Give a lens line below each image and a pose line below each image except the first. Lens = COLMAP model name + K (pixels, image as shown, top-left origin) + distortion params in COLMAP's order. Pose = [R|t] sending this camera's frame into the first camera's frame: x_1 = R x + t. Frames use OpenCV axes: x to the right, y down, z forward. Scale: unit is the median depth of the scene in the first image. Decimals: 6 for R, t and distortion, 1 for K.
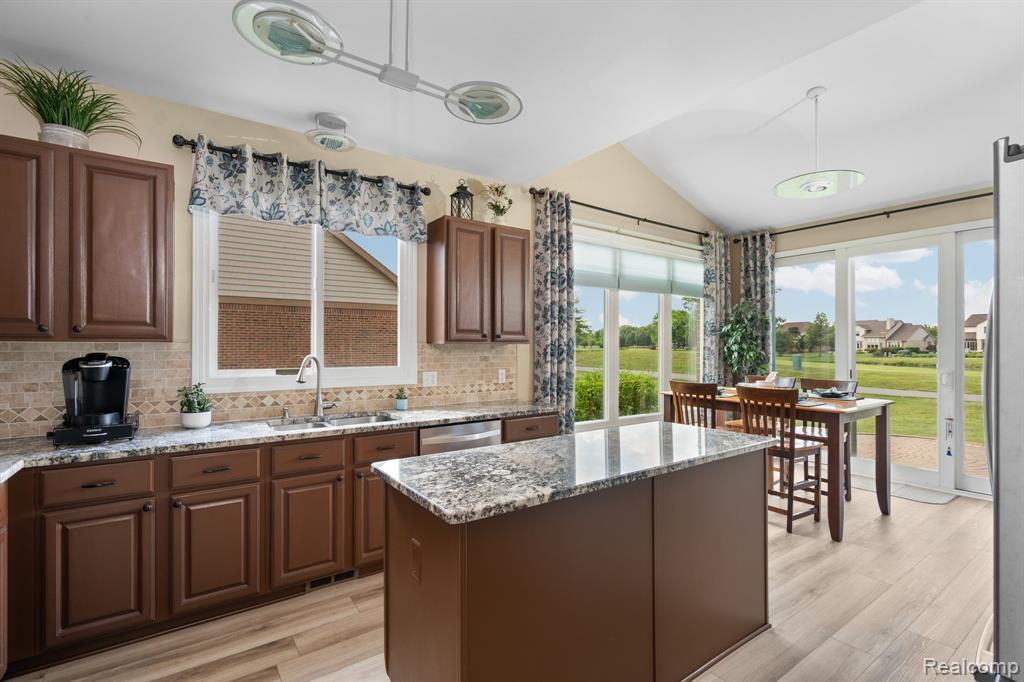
lens RADIAL K [[464.3, 0, 509.1], [0, 464.3, 345.6], [0, 0, 1]] dist [-0.004214, 0.003491]
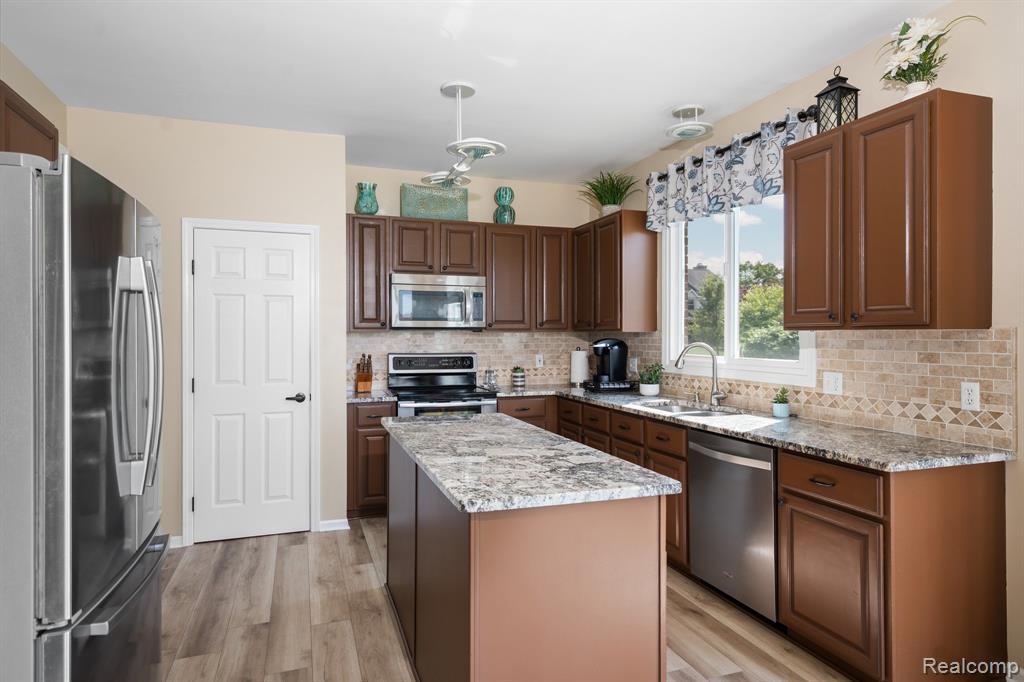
lens RADIAL K [[600.2, 0, 516.4], [0, 600.2, 335.9], [0, 0, 1]] dist [0.008755, 0.000051]
pose [[-0.259019, 0.001826, -0.965871, 0.863474], [0.001715, 0.999998, 0.001430, 0.002181], [0.965871, -0.001286, -0.259021, 0.861589]]
